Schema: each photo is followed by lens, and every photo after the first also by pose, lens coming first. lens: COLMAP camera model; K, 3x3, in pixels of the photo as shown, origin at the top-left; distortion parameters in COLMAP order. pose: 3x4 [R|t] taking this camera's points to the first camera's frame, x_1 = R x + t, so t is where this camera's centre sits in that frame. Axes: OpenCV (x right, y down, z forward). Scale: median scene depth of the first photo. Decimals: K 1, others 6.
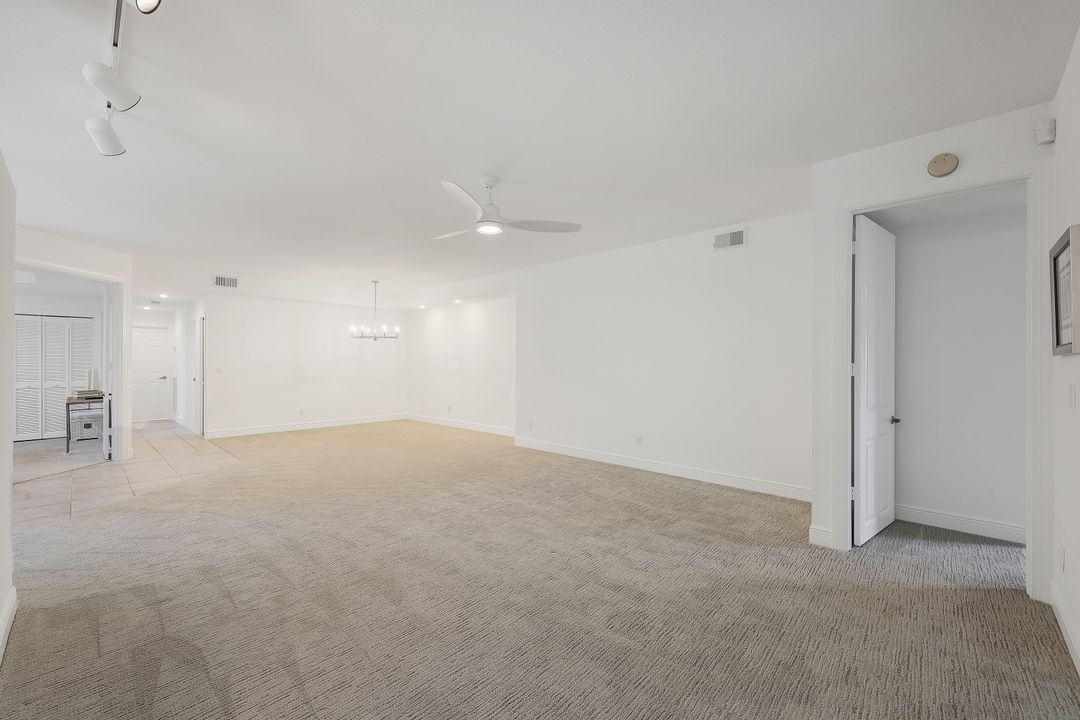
lens RADIAL K [[439.3, 0, 540.0], [0, 439.3, 360.0], [0, 0, 1]] dist [-0.002834, 0.000192]
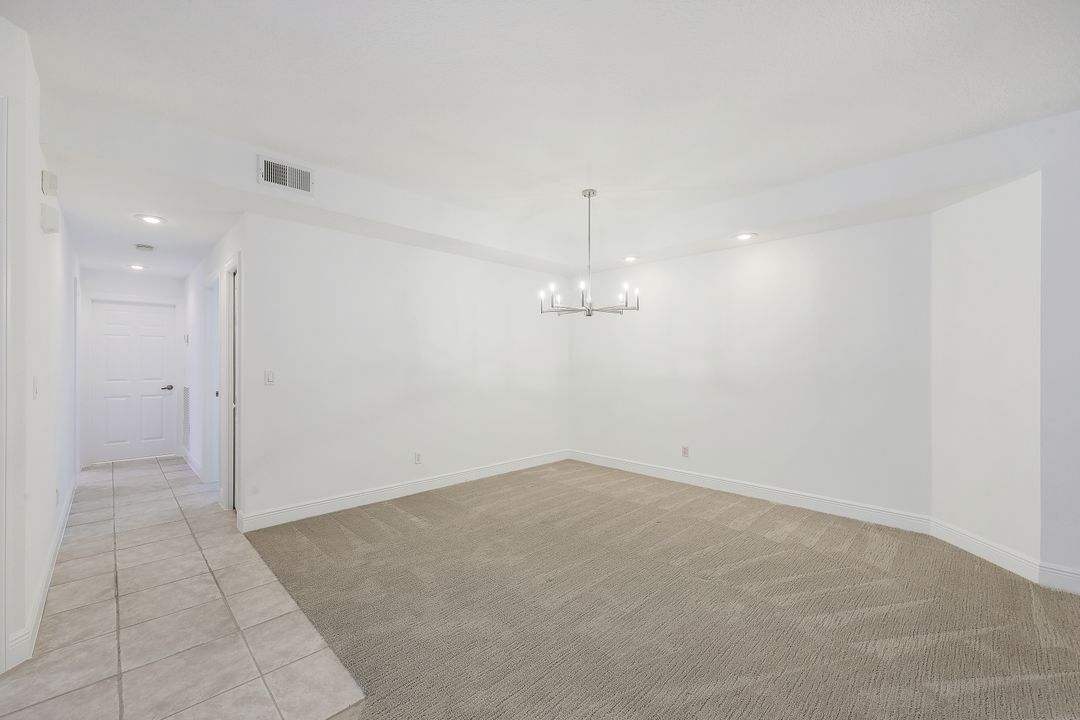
lens RADIAL K [[439.3, 0, 540.0], [0, 439.3, 360.0], [0, 0, 1]] dist [-0.002834, 0.000192]
pose [[0.999230, 0.000637, -0.039232, -0.381866], [-0.000565, 0.999998, 0.001841, 0.001040], [0.039233, -0.001817, 0.999228, 0.490909]]
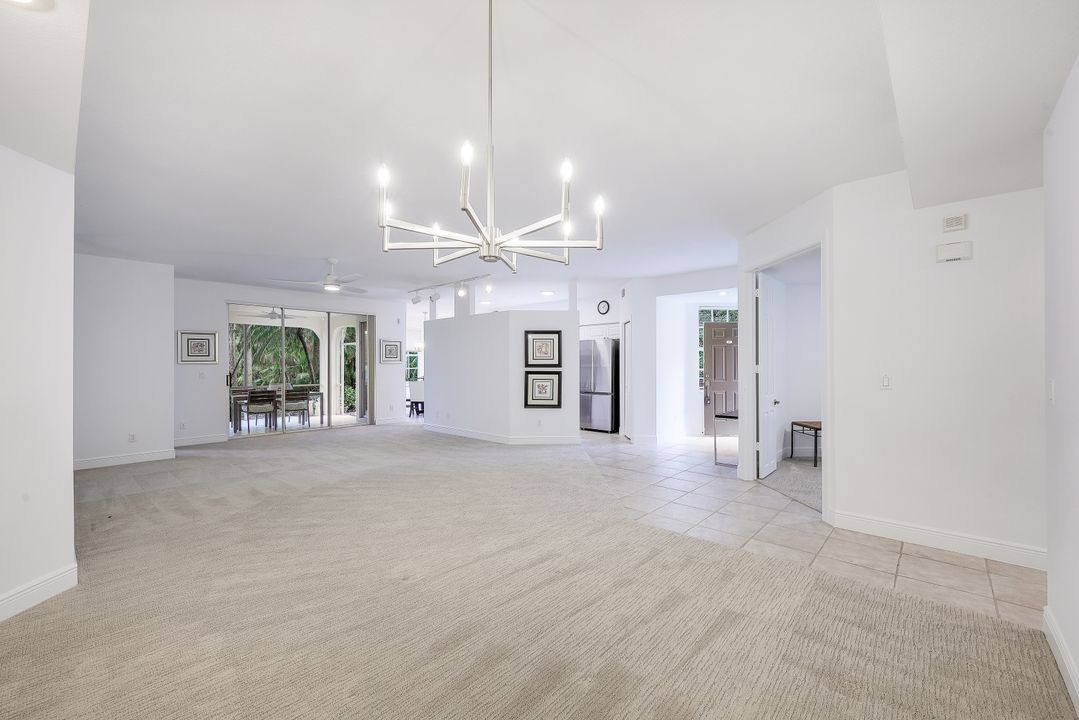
lens RADIAL K [[439.2, 0, 539.5], [0, 439.2, 360.0], [0, 0, 1]] dist [0.000143, -0.000007]
pose [[-0.999828, -0.000396, -0.018564, -0.367332], [-0.000148, 0.999910, -0.013391, 0.003859], [0.018567, -0.013386, -0.999738, 1.147750]]
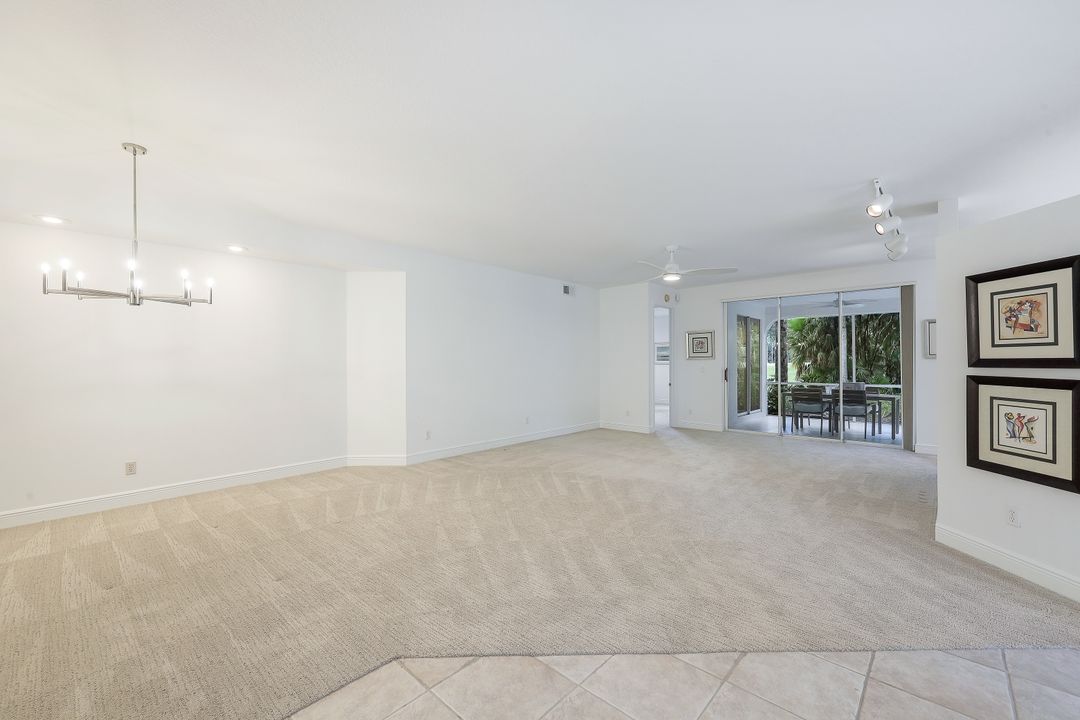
lens RADIAL K [[446.7, 0, 546.5], [0, 446.7, 359.3], [0, 0, 1]] dist [-0.013274, -0.000026]
pose [[-0.019241, 0.000111, 0.999815, -0.710320], [0.001690, 0.999999, -0.000079, 0.000176], [-0.999813, 0.001689, -0.019241, 0.613387]]
